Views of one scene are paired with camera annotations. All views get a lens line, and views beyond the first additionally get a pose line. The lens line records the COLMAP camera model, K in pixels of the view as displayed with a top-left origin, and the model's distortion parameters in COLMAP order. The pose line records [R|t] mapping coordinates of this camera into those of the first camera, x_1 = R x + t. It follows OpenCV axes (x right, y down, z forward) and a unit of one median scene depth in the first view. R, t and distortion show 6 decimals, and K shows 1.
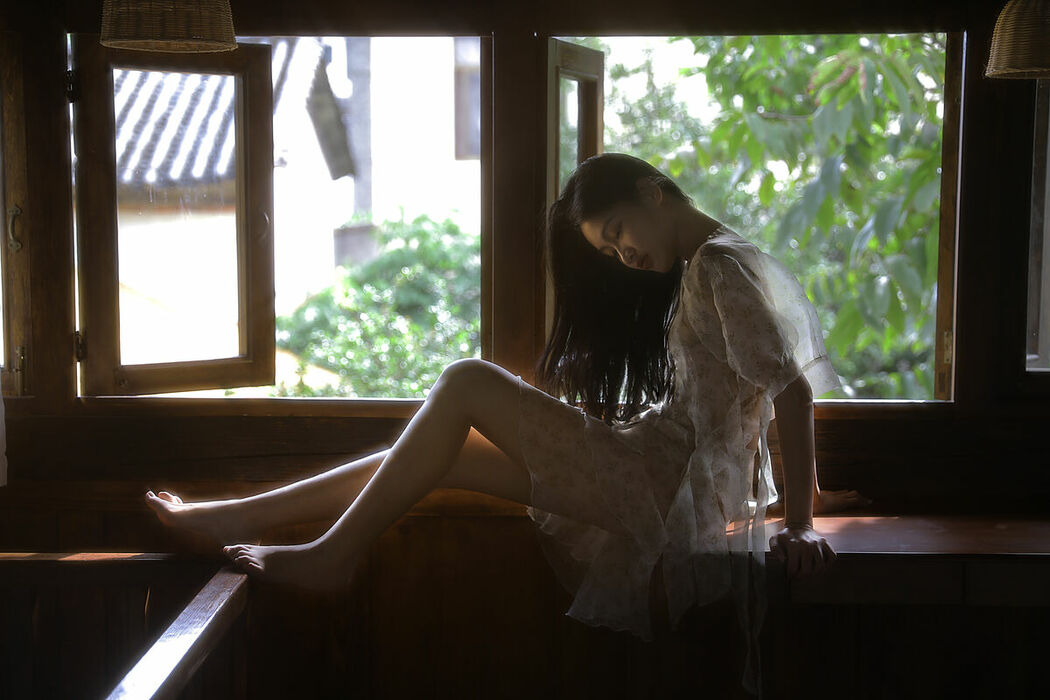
lens RADIAL K [[2231.4, 0, 529.7], [0, 2231.4, 352.3], [0, 0, 1]] dist [0.432105, 0.000000]
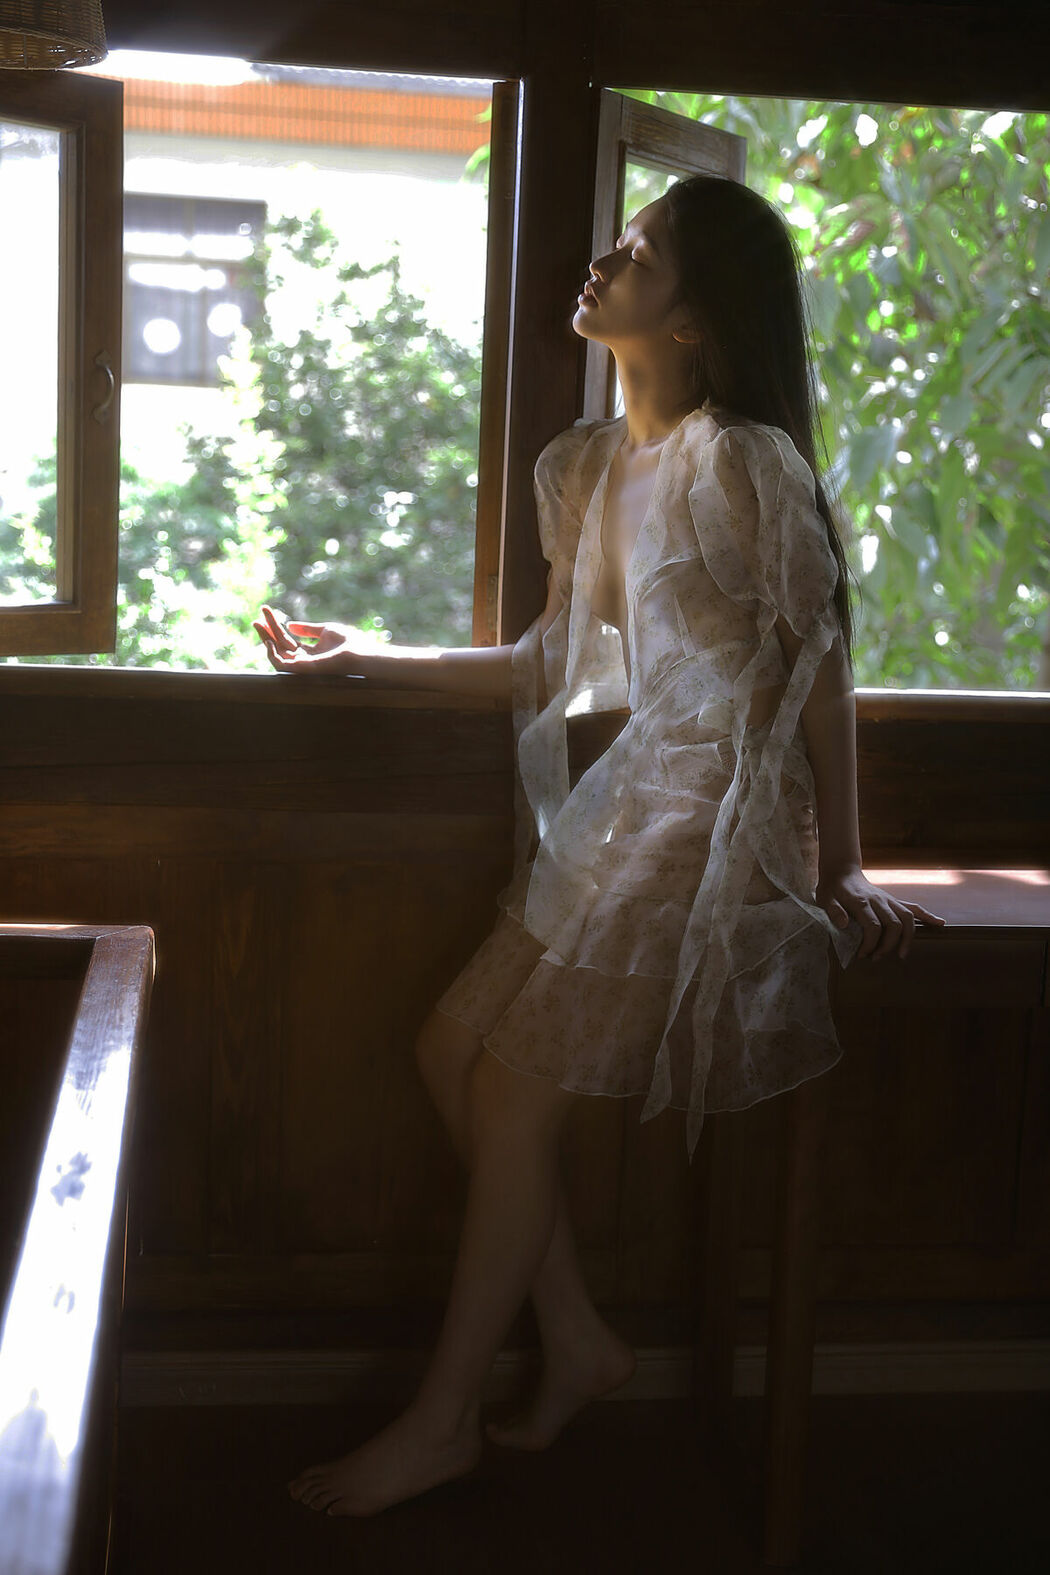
lens RADIAL K [[2602.0, 0, 528.2], [0, 2602.0, 798.2], [0, 0, 1]] dist [0.191536, 0.000000]
pose [[0.982602, 0.011925, 0.185343, -0.102479], [-0.020781, 0.998729, 0.045913, 0.014927], [-0.184560, -0.048966, 0.981601, 0.207411]]
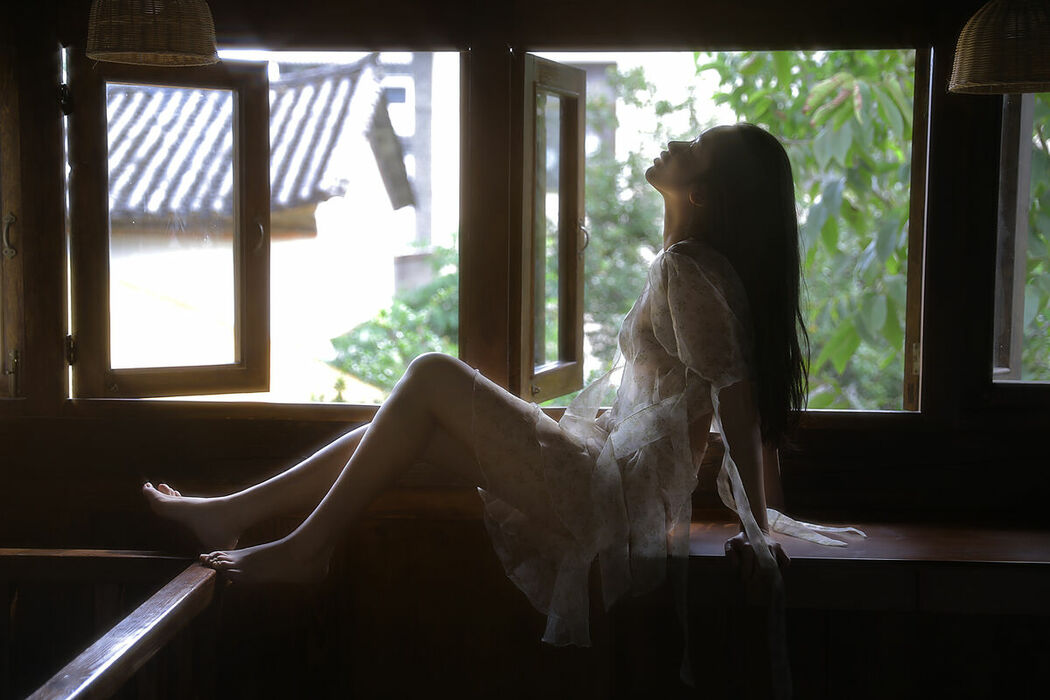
lens RADIAL K [[2078.8, 0, 523.2], [0, 2078.8, 352.2], [0, 0, 1]] dist [0.394318, 0.000000]
pose [[0.998657, 0.009259, -0.050979, 0.041401], [-0.010042, 0.999835, -0.015116, 0.007900], [0.050831, 0.015608, 0.998585, 0.034067]]
